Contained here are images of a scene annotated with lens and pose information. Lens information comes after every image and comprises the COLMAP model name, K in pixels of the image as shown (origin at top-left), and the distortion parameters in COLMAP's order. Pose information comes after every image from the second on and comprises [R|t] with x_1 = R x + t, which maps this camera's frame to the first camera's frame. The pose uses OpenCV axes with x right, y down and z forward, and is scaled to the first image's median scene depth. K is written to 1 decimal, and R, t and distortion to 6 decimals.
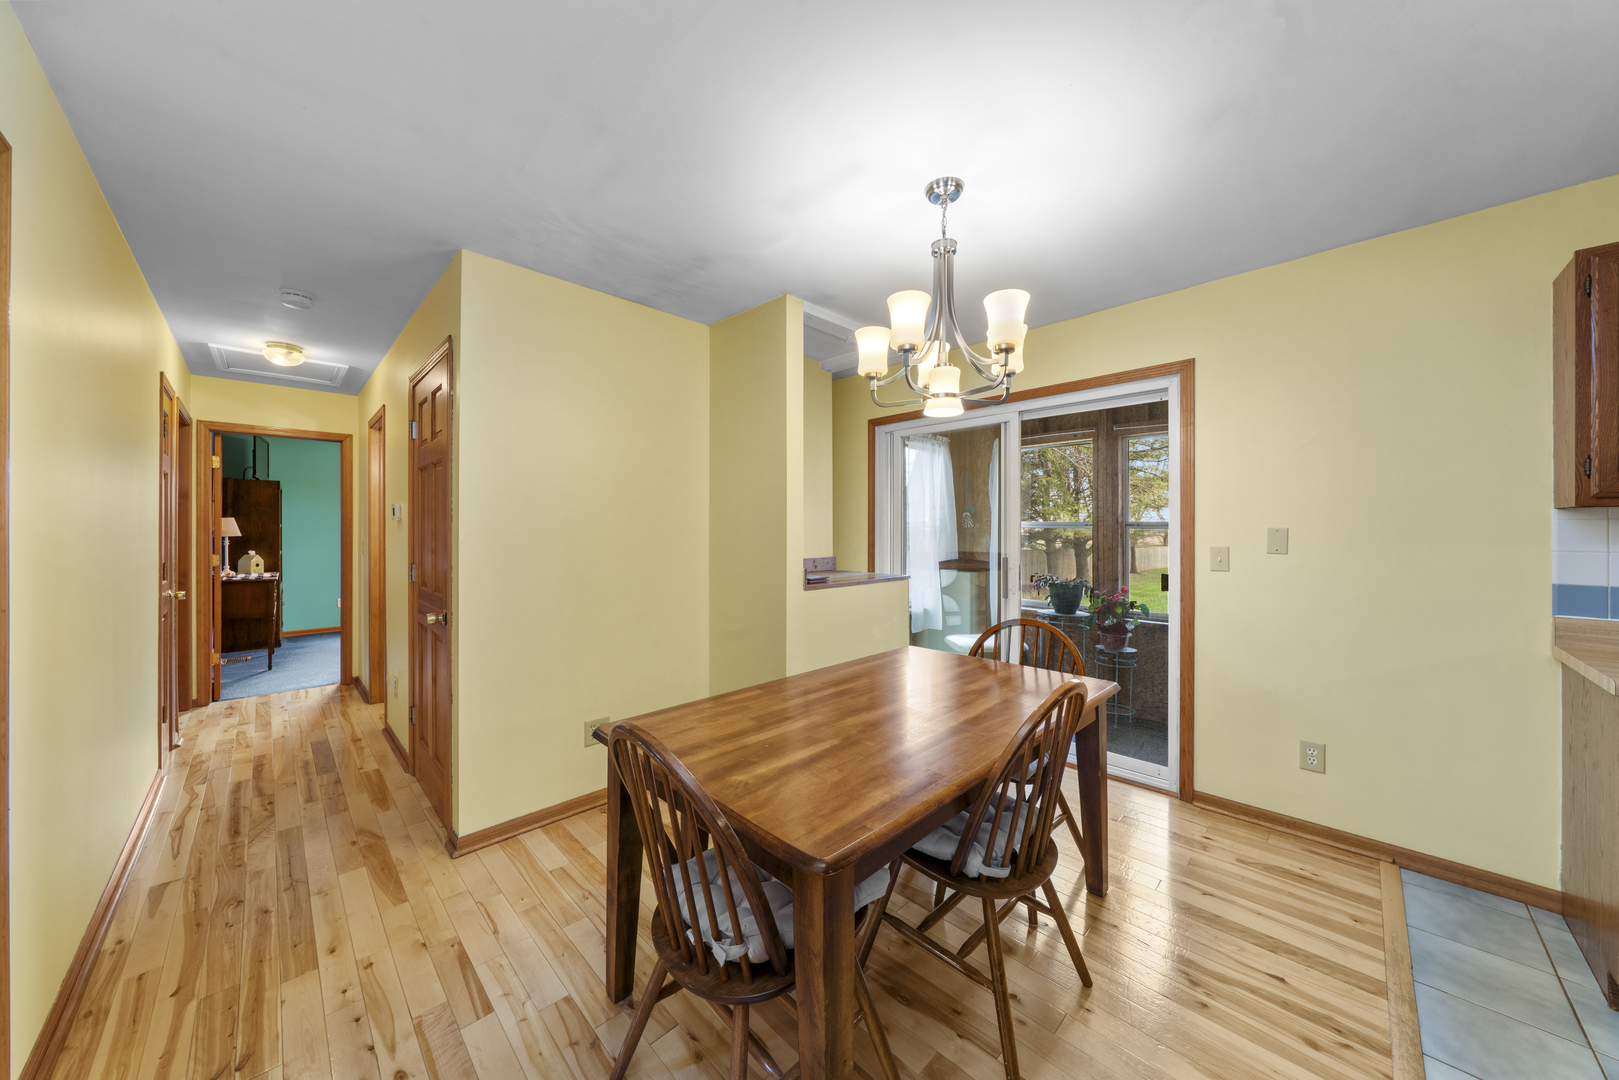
lens RADIAL K [[549.4, 0, 807.2], [0, 549.4, 530.2], [0, 0, 1]] dist [-0.011458, 0.000016]
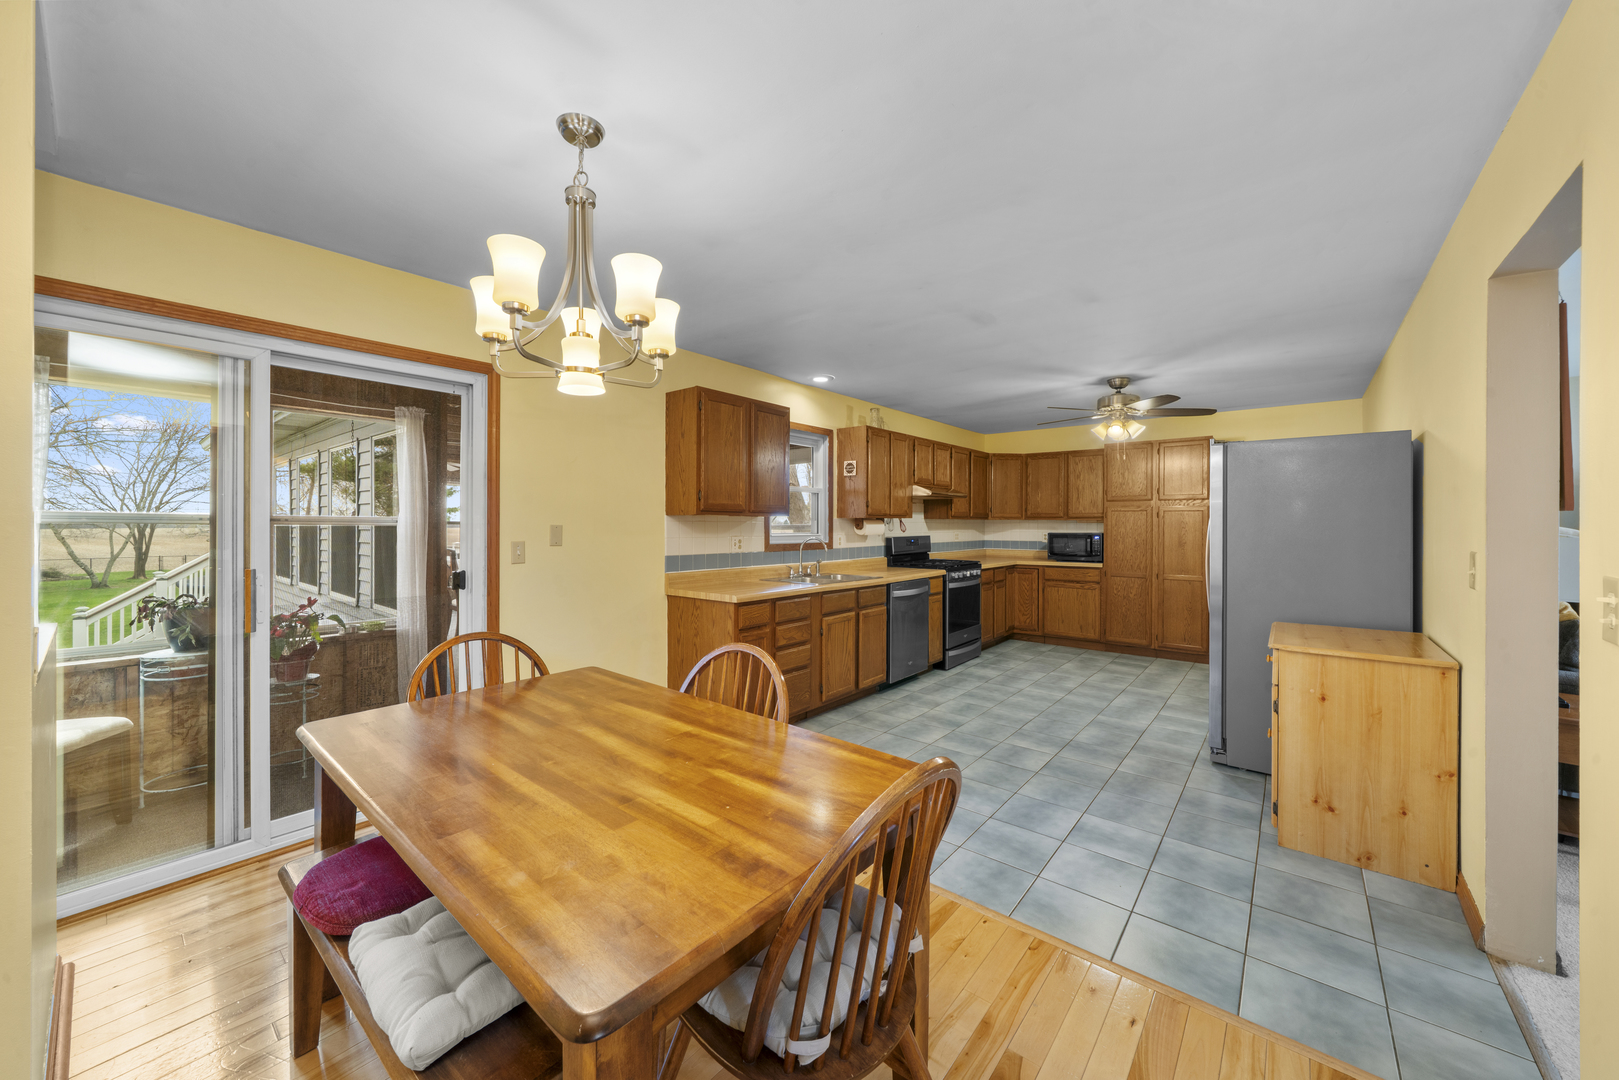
lens RADIAL K [[587.1, 0, 800.7], [0, 587.1, 527.2], [0, 0, 1]] dist [-0.000403, -0.000042]
pose [[-0.090304, -0.002664, 0.995911, -0.691278], [0.001549, 0.999995, 0.002815, -0.003262], [-0.995913, 0.001797, -0.090299, 0.740758]]
